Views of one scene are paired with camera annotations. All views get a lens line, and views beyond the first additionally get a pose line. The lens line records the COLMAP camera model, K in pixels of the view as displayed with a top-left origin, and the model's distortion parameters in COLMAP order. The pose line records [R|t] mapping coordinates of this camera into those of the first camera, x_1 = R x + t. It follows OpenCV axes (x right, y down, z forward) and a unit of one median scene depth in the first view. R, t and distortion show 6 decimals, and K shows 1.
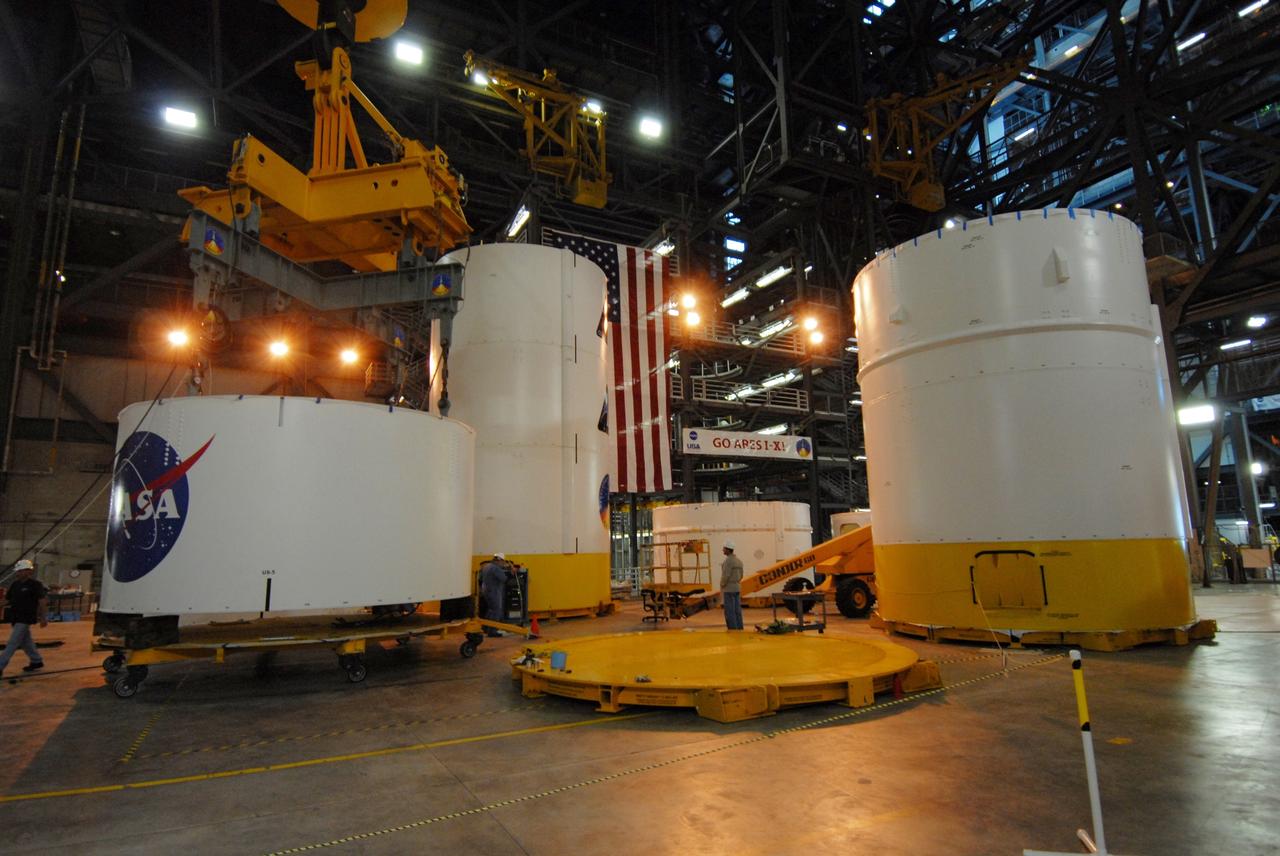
lens RADIAL K [[708.2, 0, 647.1], [0, 708.2, 435.5], [0, 0, 1]] dist [0.060165, -0.063095]
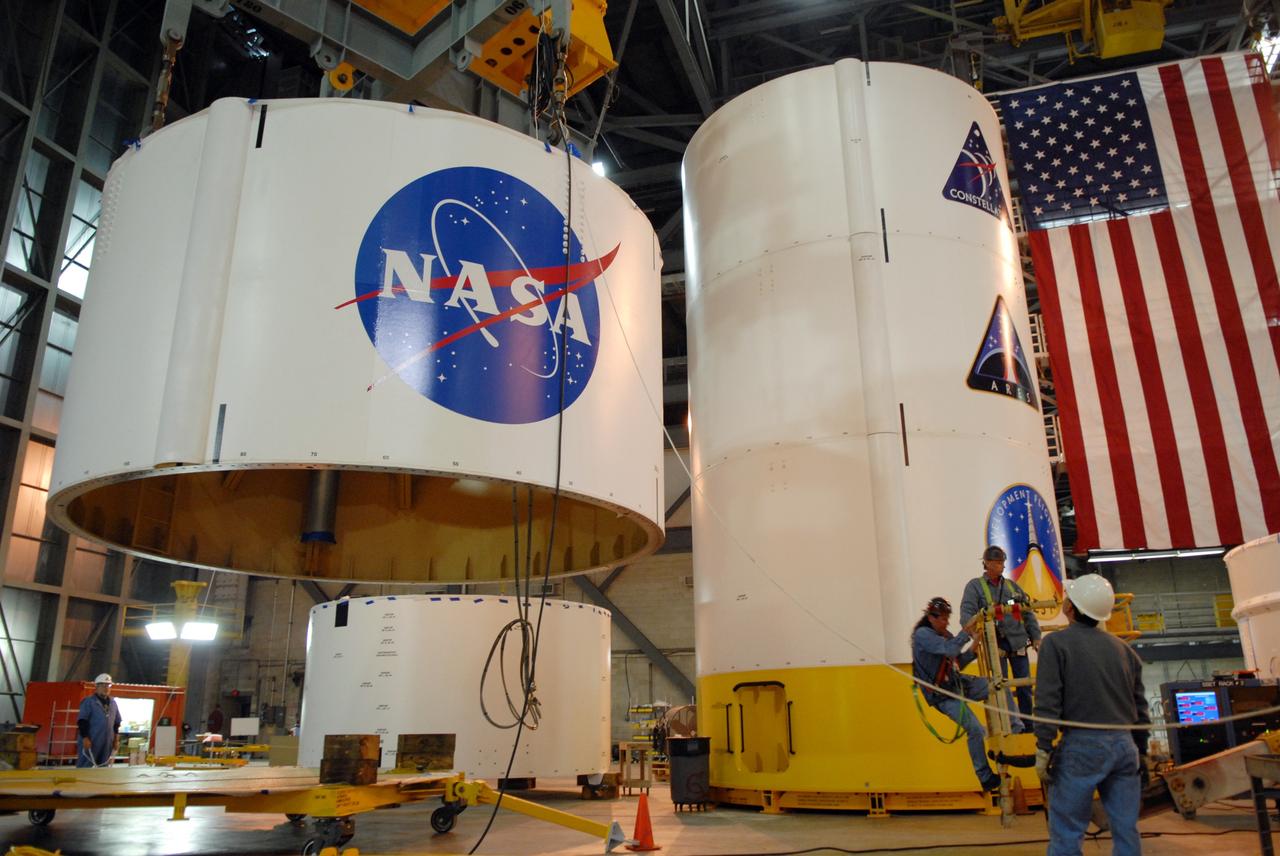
lens RADIAL K [[959.6, 0, 636.3], [0, 959.6, 426.2], [0, 0, 1]] dist [-0.018592, -0.039882]
pose [[0.692169, -0.205551, -0.691846, 0.128229], [0.117840, 0.977909, -0.172646, 0.060921], [0.712050, 0.037974, 0.701101, 0.264840]]
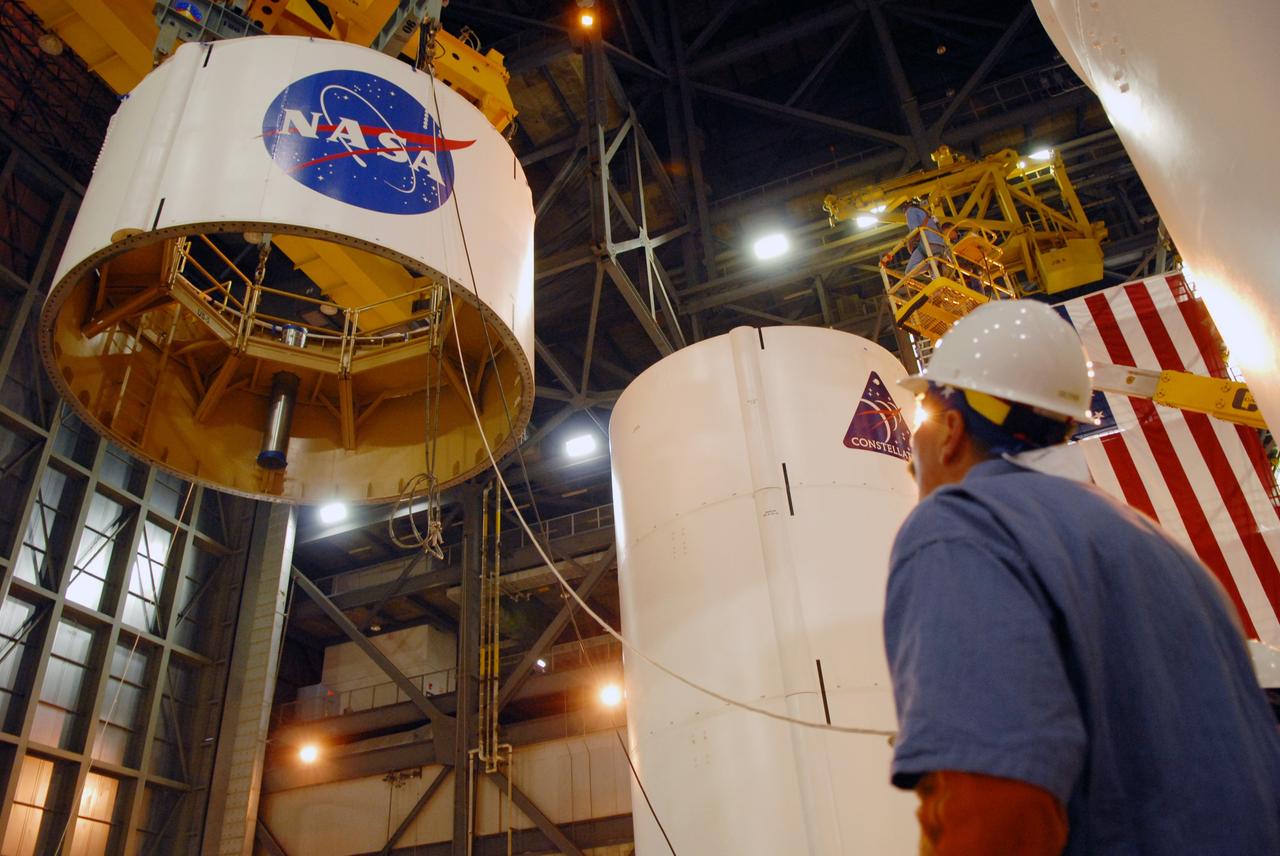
lens RADIAL K [[959.6, 0, 636.3], [0, 959.6, 426.2], [0, 0, 1]] dist [-0.018592, -0.039882]
pose [[0.635688, -0.443170, -0.632060, 0.166444], [0.185323, 0.882457, -0.432349, 0.065634], [0.749370, 0.157704, 0.643097, 0.304684]]
